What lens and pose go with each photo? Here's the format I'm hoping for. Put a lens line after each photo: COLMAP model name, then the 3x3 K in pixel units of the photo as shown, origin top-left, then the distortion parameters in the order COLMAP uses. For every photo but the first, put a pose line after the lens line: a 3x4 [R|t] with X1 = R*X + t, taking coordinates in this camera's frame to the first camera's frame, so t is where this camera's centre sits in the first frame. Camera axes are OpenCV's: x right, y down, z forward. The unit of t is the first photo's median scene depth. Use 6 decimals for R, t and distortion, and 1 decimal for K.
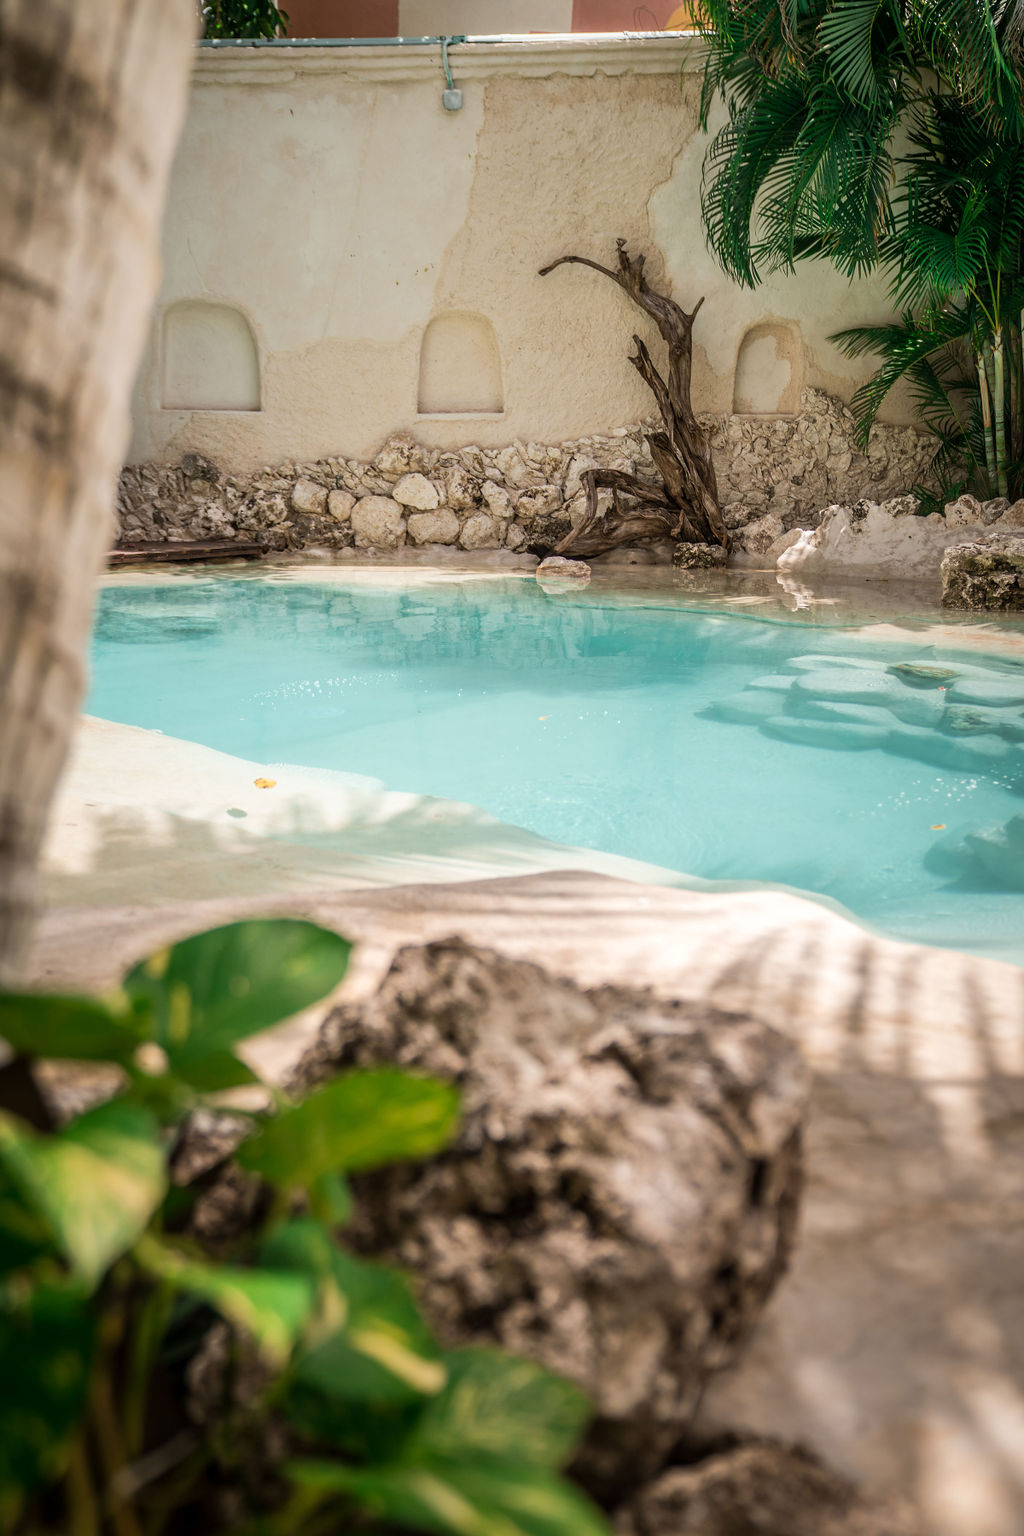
lens RADIAL K [[1563.1, 0, 503.3], [0, 1563.1, 776.3], [0, 0, 1]] dist [0.028786, 0.000000]
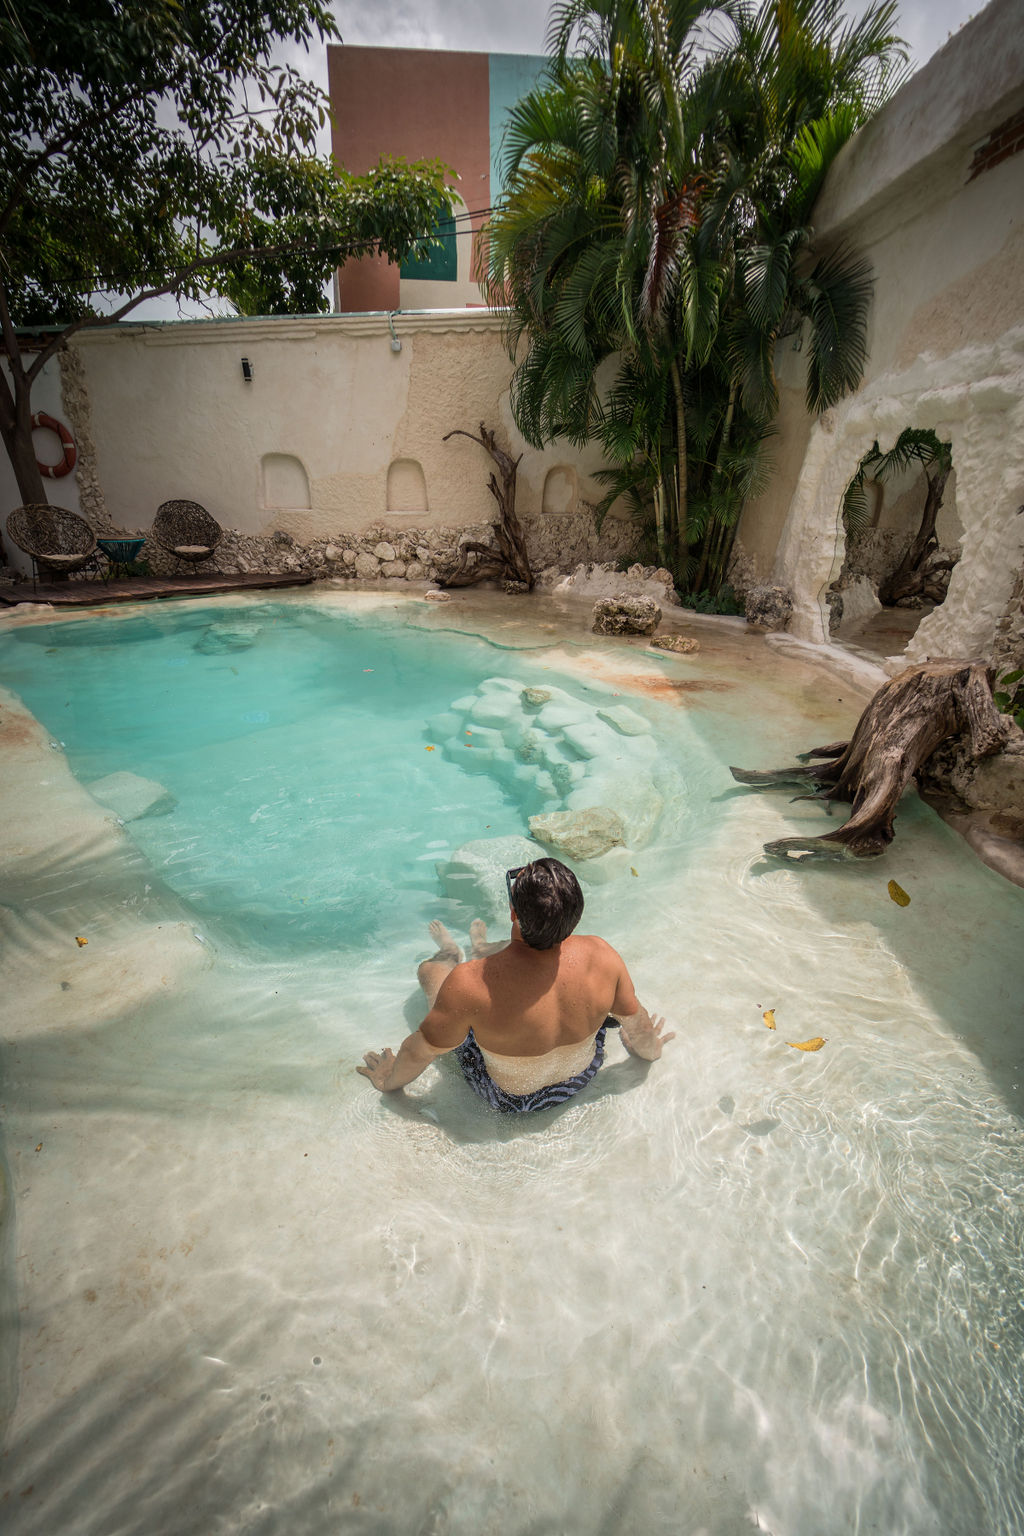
lens RADIAL K [[625.4, 0, 510.4], [0, 625.4, 771.8], [0, 0, 1]] dist [-0.021611, -0.000991]
pose [[0.996704, 0.046997, -0.066119, 0.182826], [-0.032079, 0.976991, 0.210856, -0.075199], [0.074507, -0.208040, 0.975278, 0.140084]]
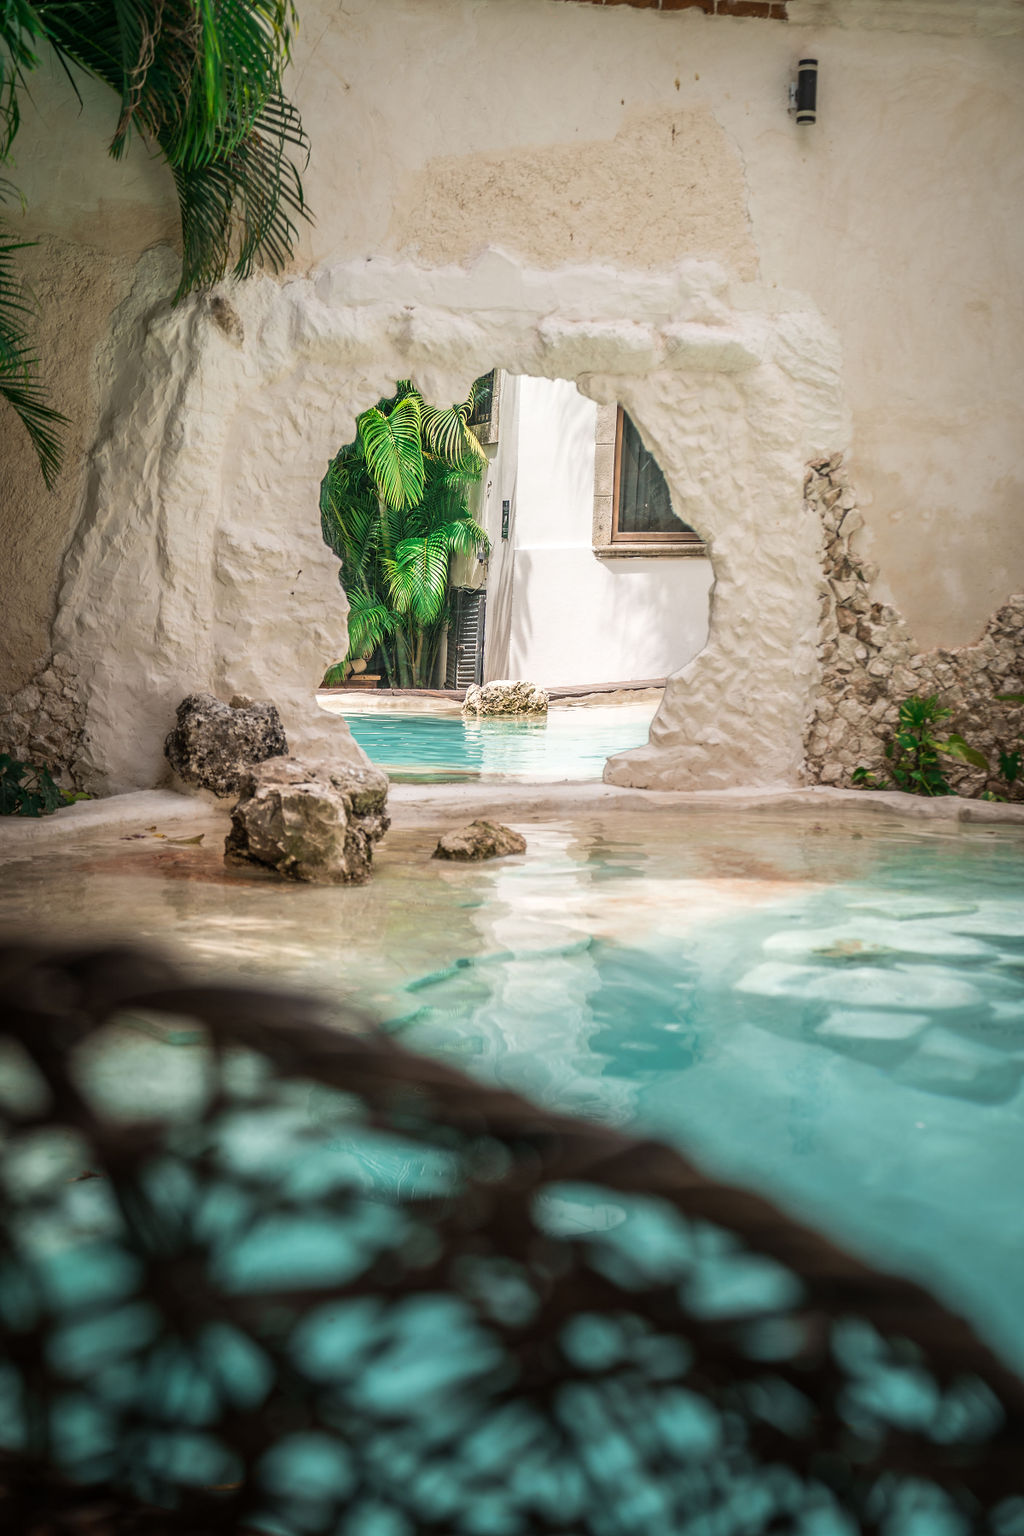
lens RADIAL K [[2286.0, 0, 502.0], [0, 2286.0, 771.9], [0, 0, 1]] dist [0.214239, 0.000000]
pose [[-0.166450, -0.117571, 0.979016, -0.510383], [0.185802, 0.971341, 0.148239, -0.217203], [-0.968386, 0.206578, -0.139835, 0.824821]]
